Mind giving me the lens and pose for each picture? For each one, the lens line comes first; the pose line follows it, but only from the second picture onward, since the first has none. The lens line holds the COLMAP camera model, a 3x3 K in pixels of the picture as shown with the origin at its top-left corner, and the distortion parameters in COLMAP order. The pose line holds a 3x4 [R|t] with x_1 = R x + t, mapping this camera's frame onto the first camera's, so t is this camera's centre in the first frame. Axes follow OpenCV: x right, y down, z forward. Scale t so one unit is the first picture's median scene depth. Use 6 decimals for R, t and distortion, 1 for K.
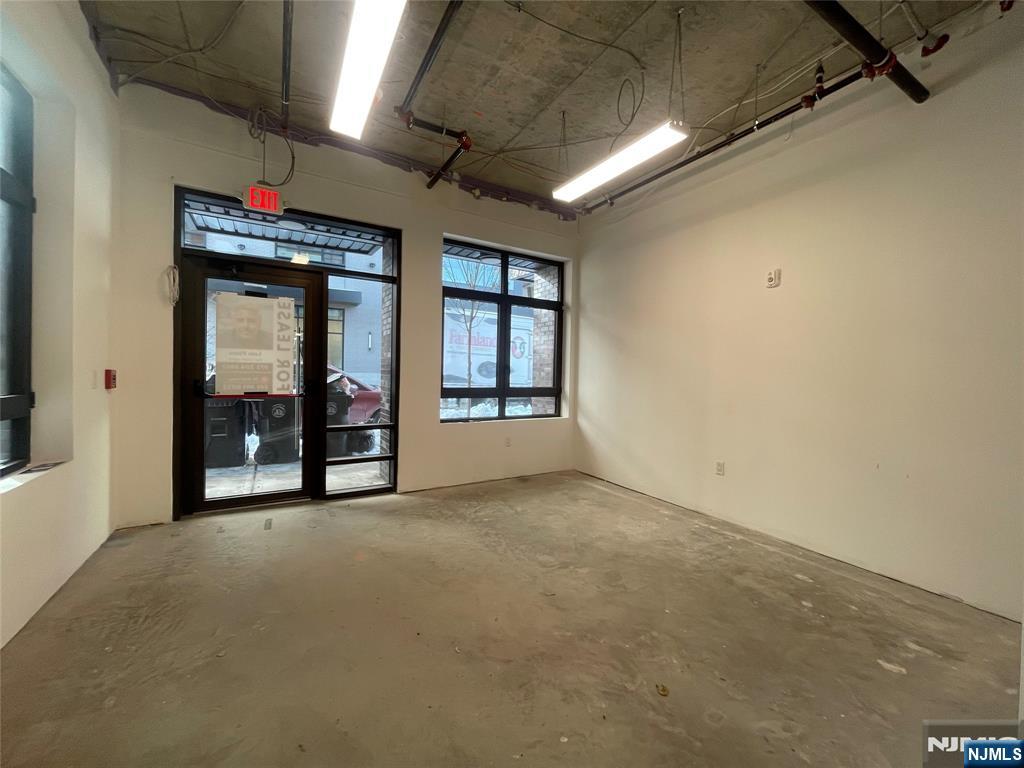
lens RADIAL K [[413.2, 0, 516.6], [0, 413.2, 378.9], [0, 0, 1]] dist [-0.004729, 0.000004]
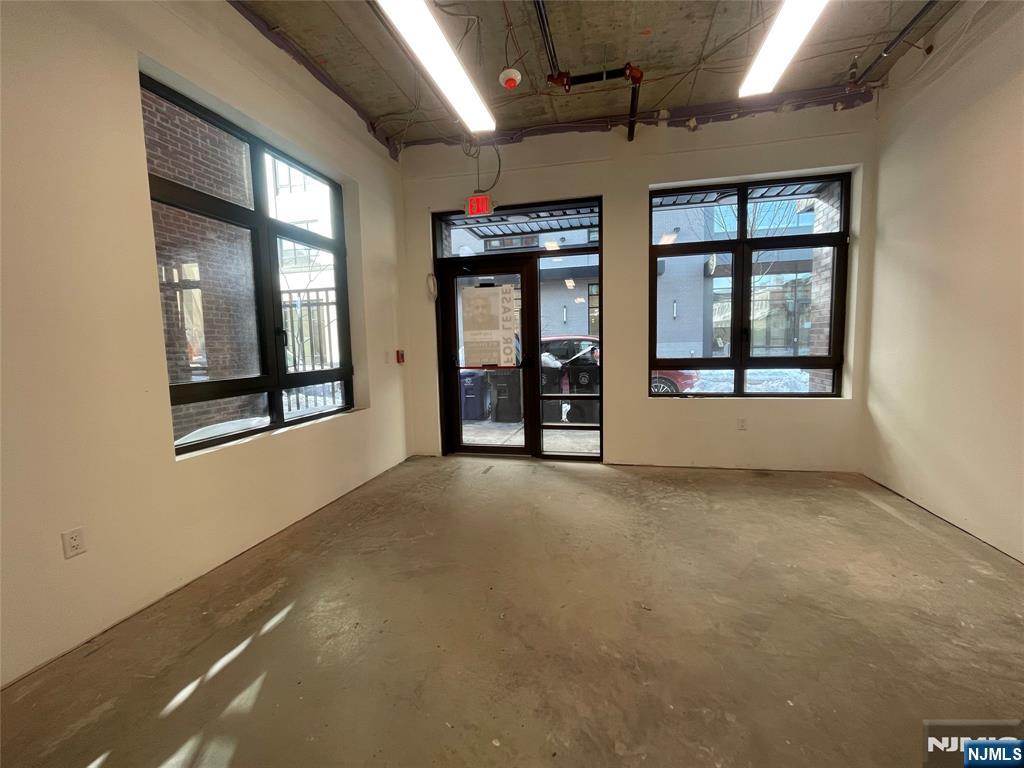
lens RADIAL K [[413.2, 0, 516.6], [0, 413.2, 378.9], [0, 0, 1]] dist [-0.004729, 0.000004]
pose [[0.717897, 0.021832, -0.695807, 0.292334], [0.029205, 0.997684, 0.061437, 0.001137], [0.695537, -0.064426, 0.715596, 0.158944]]
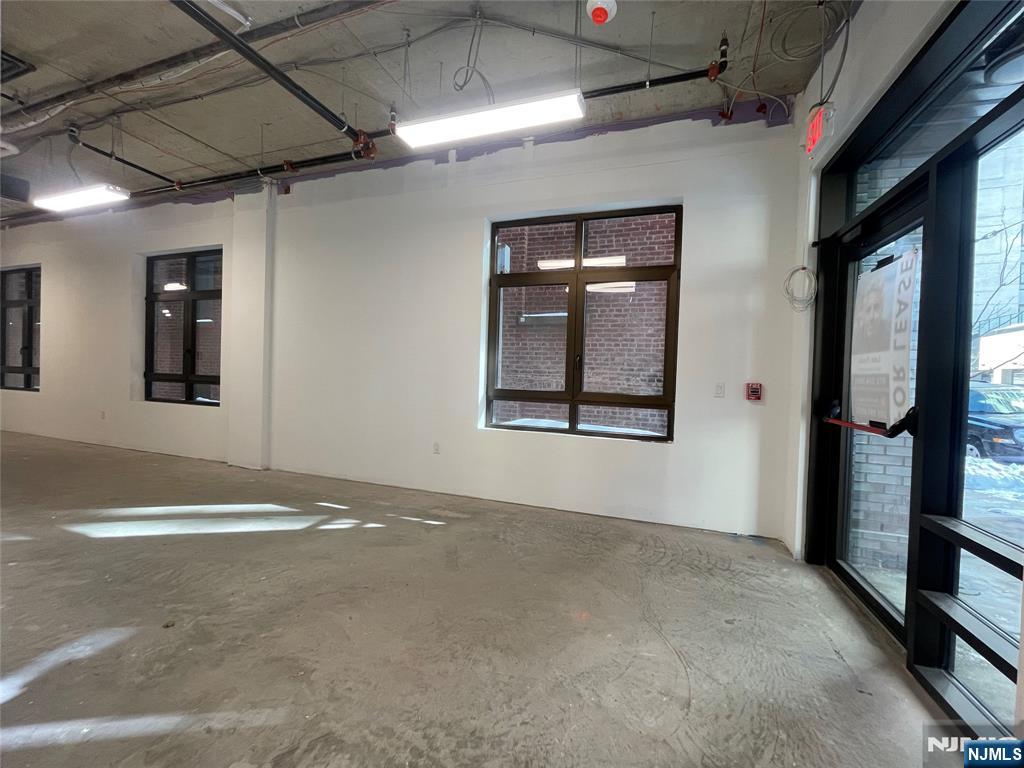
lens RADIAL K [[413.2, 0, 516.6], [0, 413.2, 378.9], [0, 0, 1]] dist [-0.004729, 0.000004]
pose [[-0.758624, -0.036591, -0.650500, 0.171882], [-0.057555, 0.998282, 0.010968, -0.007480], [0.648981, 0.045761, -0.759427, 1.103180]]
